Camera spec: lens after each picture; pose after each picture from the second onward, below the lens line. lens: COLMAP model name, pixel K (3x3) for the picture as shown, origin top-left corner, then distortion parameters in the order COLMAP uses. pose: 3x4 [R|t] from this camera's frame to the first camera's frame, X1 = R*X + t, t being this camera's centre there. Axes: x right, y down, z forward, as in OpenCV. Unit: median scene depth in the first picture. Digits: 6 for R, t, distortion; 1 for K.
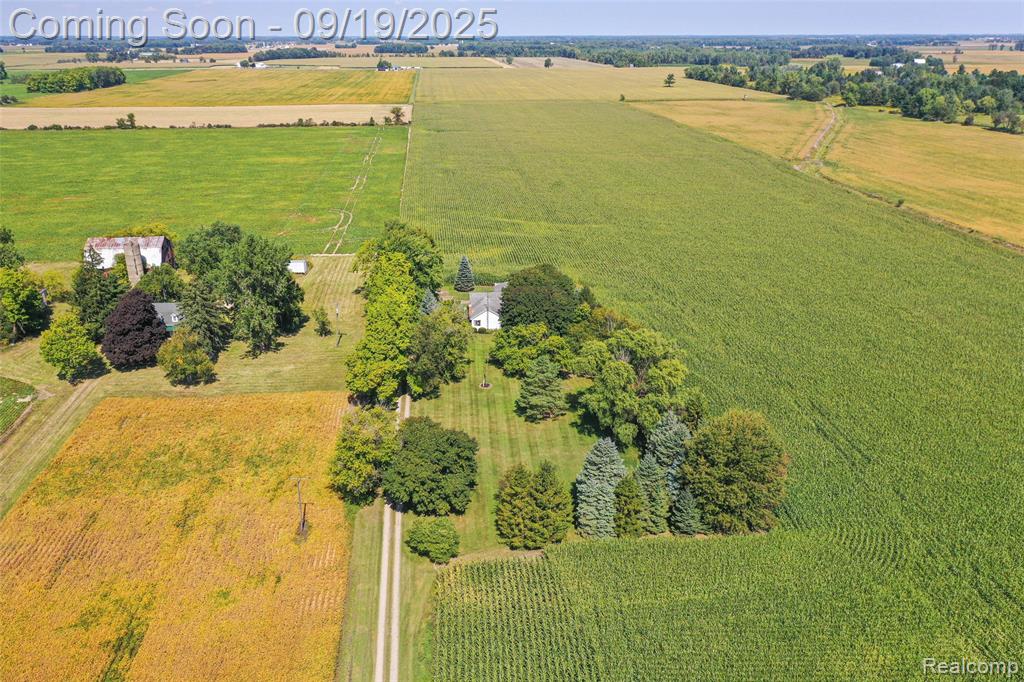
lens RADIAL K [[813.0, 0, 512.0], [0, 813.0, 341.0], [0, 0, 1]] dist [0.010029, -0.006358]
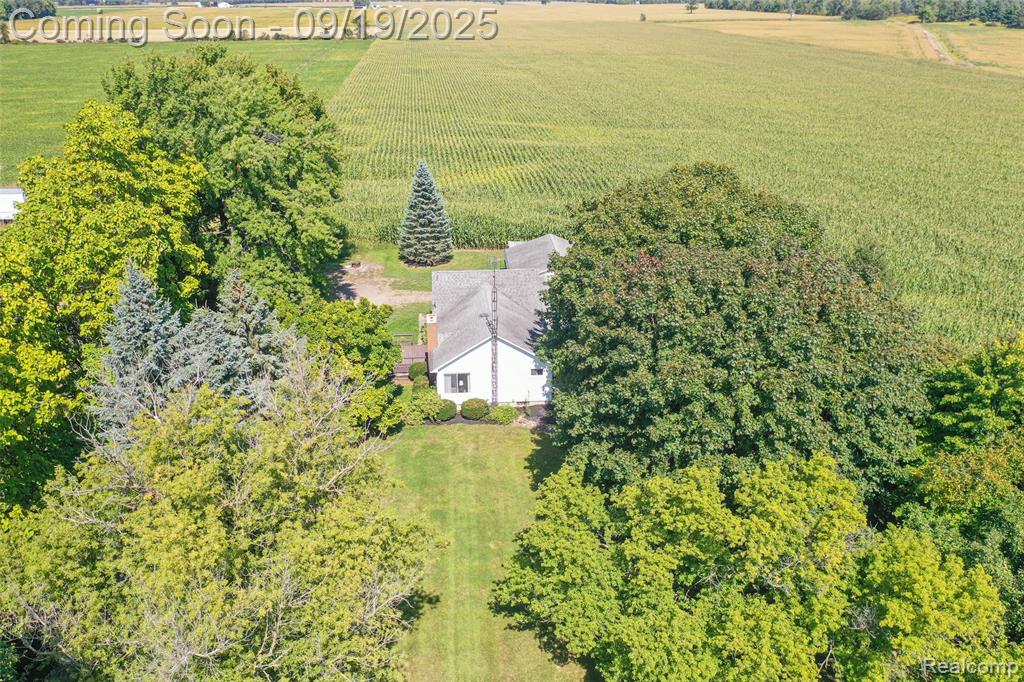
lens RADIAL K [[813.0, 0, 512.0], [0, 813.0, 341.0], [0, 0, 1]] dist [0.010029, -0.006358]
pose [[0.999918, -0.009884, 0.008150, -0.022987], [0.009516, 0.998984, 0.044054, -0.042715], [-0.008577, -0.043972, 0.998996, 0.636582]]
